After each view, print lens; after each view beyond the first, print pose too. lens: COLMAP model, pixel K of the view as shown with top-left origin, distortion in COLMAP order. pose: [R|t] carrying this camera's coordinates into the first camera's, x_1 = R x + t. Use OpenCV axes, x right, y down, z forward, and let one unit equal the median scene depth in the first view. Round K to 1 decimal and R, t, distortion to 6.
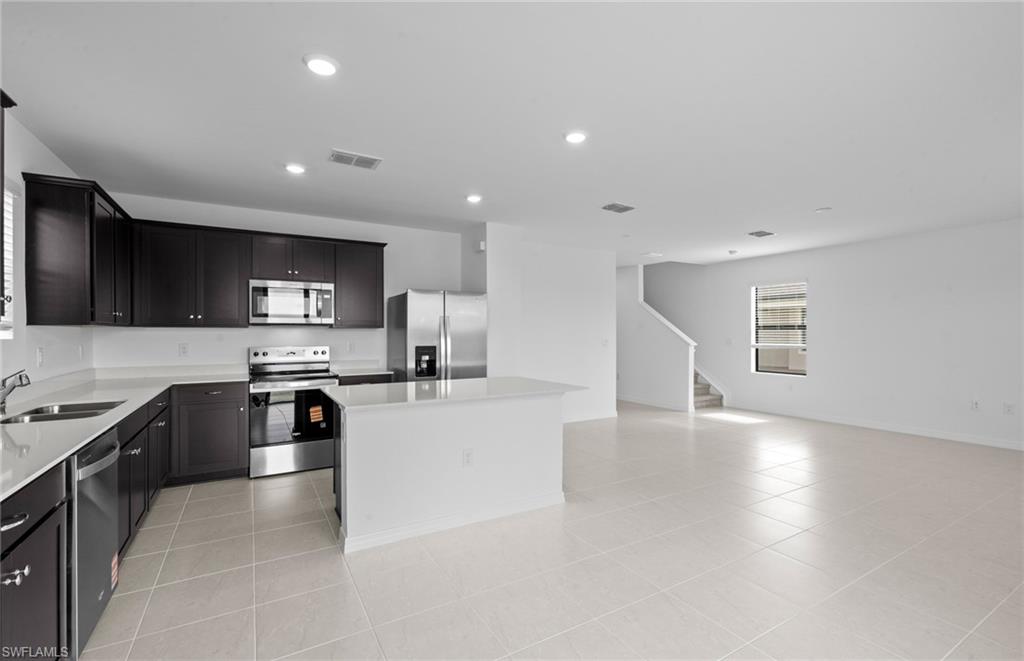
lens RADIAL K [[451.6, 0, 507.4], [0, 451.6, 328.7], [0, 0, 1]] dist [0.007305, -0.001892]
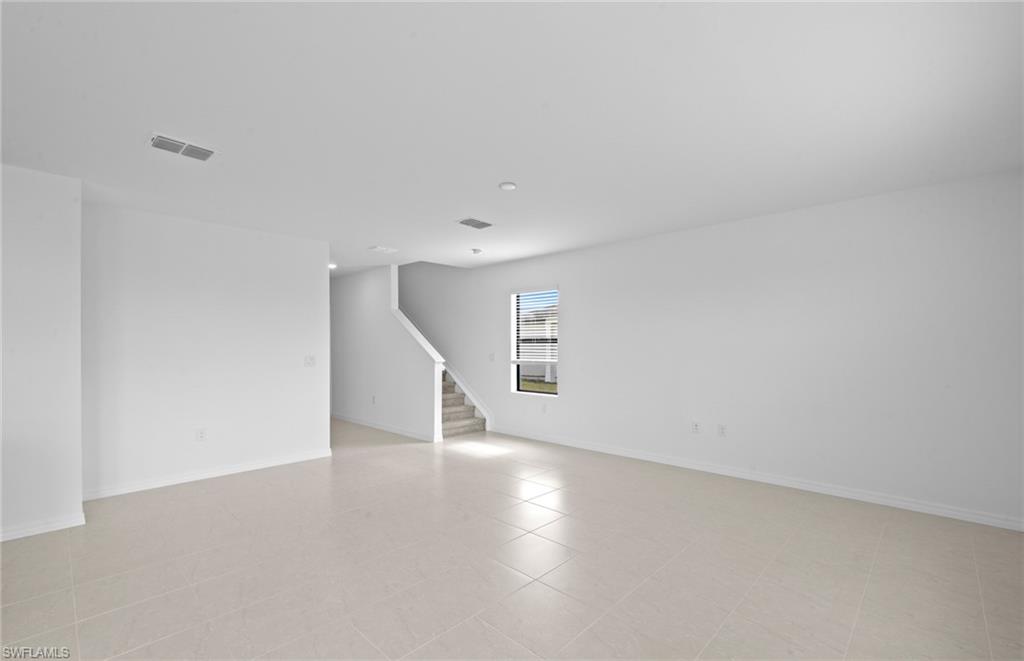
lens RADIAL K [[440.5, 0, 505.0], [0, 440.5, 344.1], [0, 0, 1]] dist [-0.002967, -0.000211]
pose [[0.965947, 0.000189, 0.258738, 0.507776], [-0.000870, 0.999996, 0.002517, 0.002344], [-0.258737, -0.002656, 0.965944, 0.293715]]
